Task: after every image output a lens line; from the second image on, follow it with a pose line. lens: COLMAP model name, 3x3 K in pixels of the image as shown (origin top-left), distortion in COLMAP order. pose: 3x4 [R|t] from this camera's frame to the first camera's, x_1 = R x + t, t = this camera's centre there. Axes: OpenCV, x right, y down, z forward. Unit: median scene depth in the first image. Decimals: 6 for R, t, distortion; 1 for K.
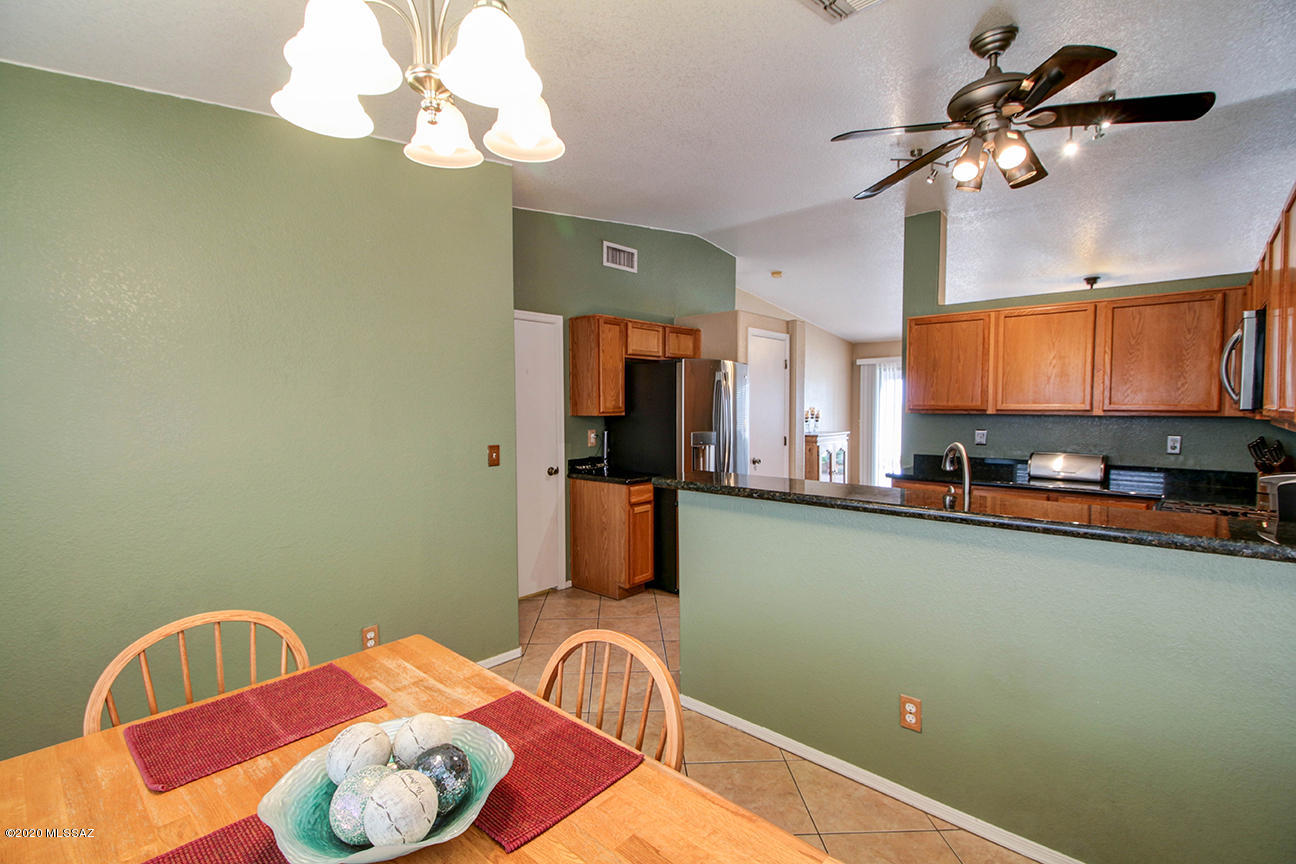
lens RADIAL K [[595.3, 0, 646.5], [0, 595.3, 430.2], [0, 0, 1]] dist [0.015097, -0.002985]
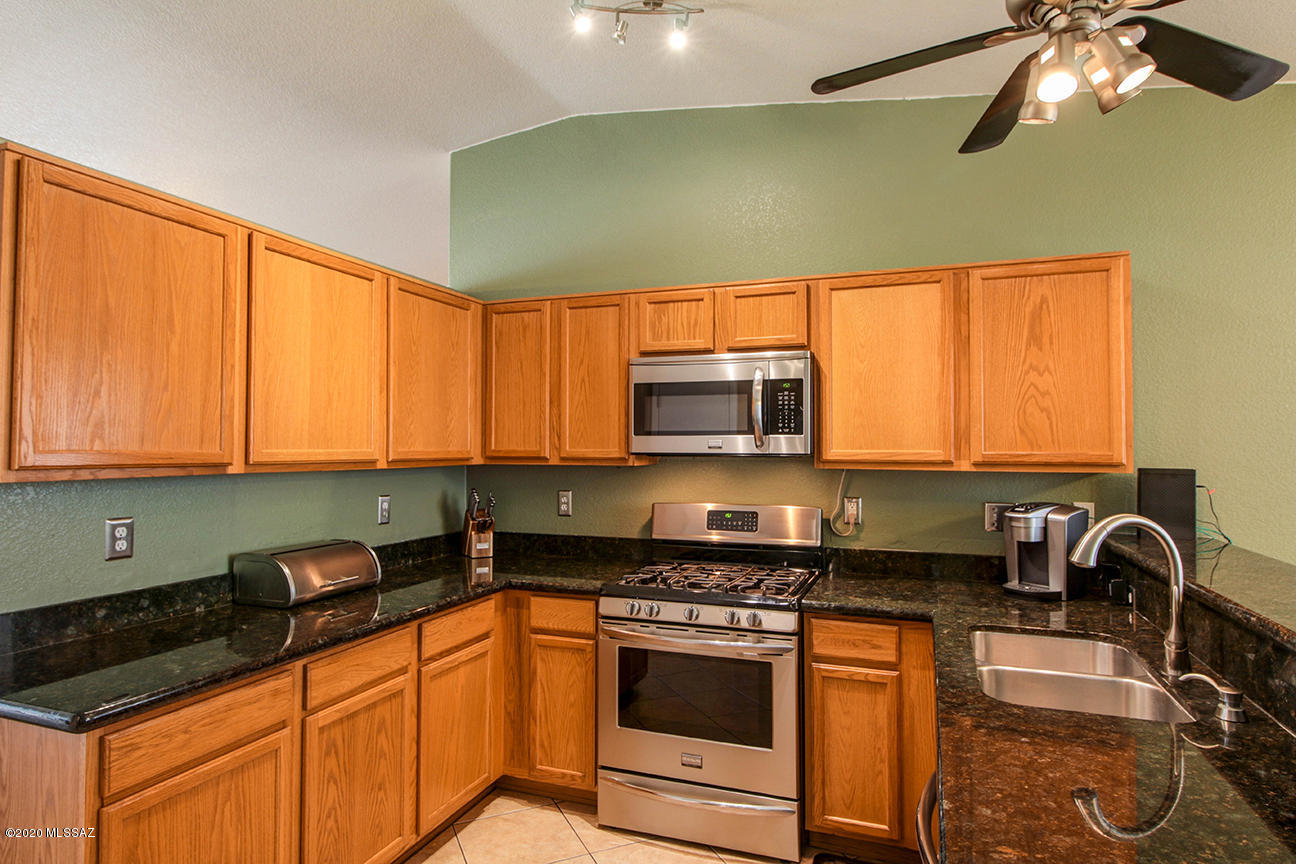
lens RADIAL K [[714.5, 0, 653.1], [0, 714.5, 431.6], [0, 0, 1]] dist [-0.001983, 0.000001]
pose [[-0.359775, 0.018145, 0.932863, 0.022834], [0.037156, 0.999296, -0.005108, -0.042931], [-0.932299, 0.032824, -0.360196, 0.909031]]
